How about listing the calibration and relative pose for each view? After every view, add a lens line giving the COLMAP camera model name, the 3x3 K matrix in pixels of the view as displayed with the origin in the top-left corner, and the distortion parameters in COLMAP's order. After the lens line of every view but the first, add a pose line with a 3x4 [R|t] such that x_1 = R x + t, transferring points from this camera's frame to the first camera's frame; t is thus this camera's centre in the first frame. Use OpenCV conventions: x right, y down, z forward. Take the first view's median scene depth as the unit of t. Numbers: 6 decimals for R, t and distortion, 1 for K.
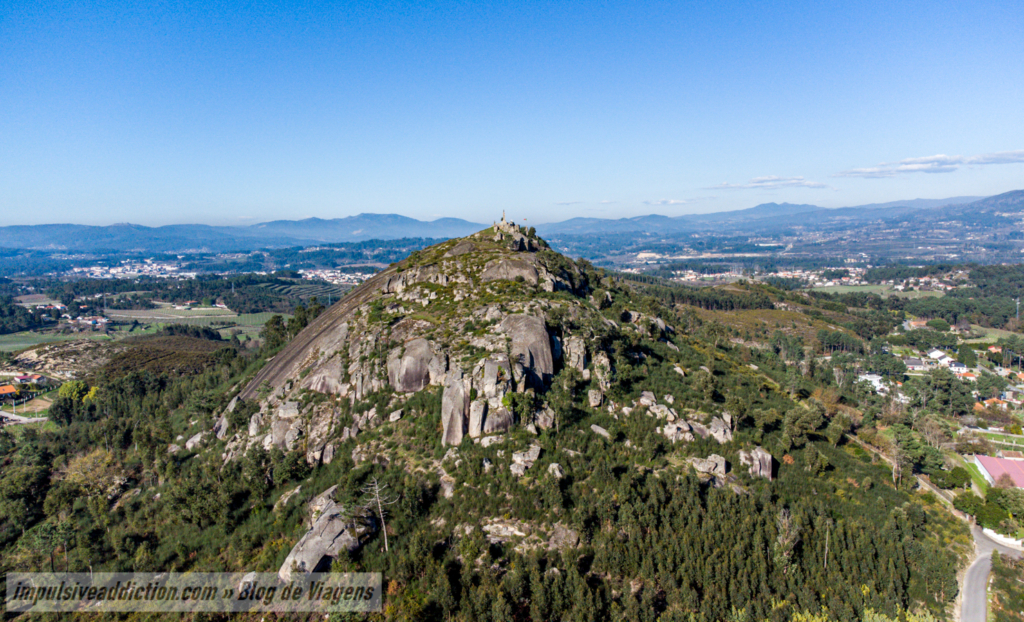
lens RADIAL K [[834.4, 0, 515.5], [0, 834.4, 308.3], [0, 0, 1]] dist [0.049908, 0.021216]
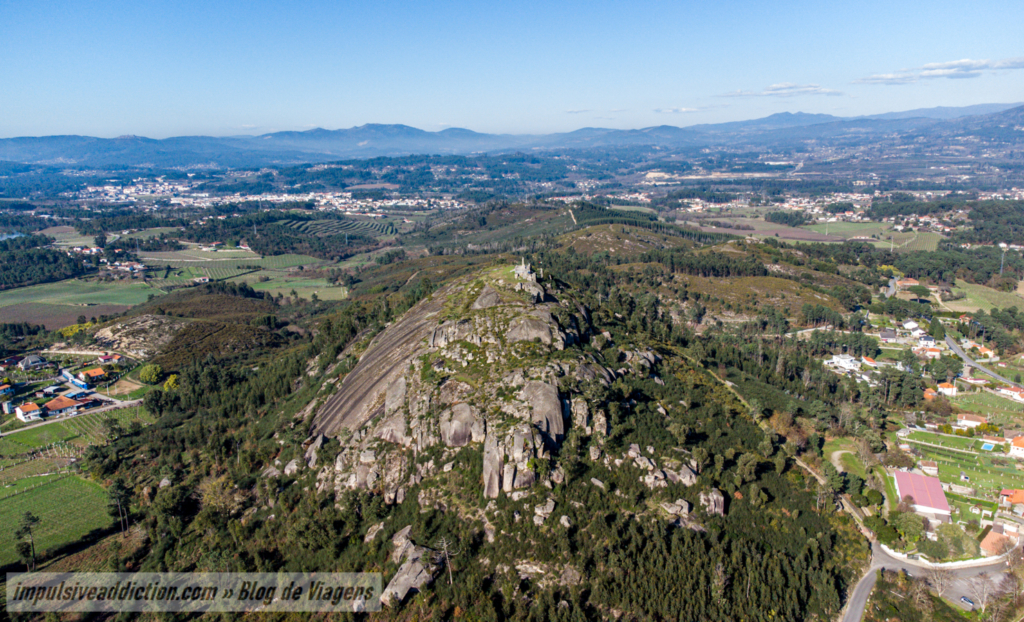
lens RADIAL K [[834.4, 0, 507.7], [0, 834.4, 315.3], [0, 0, 1]] dist [0.049908, 0.021216]
pose [[0.999842, 0.004374, -0.017226, -0.008776], [-0.002372, 0.993407, 0.114618, -0.102130], [0.017614, -0.114560, 0.993260, -0.121466]]
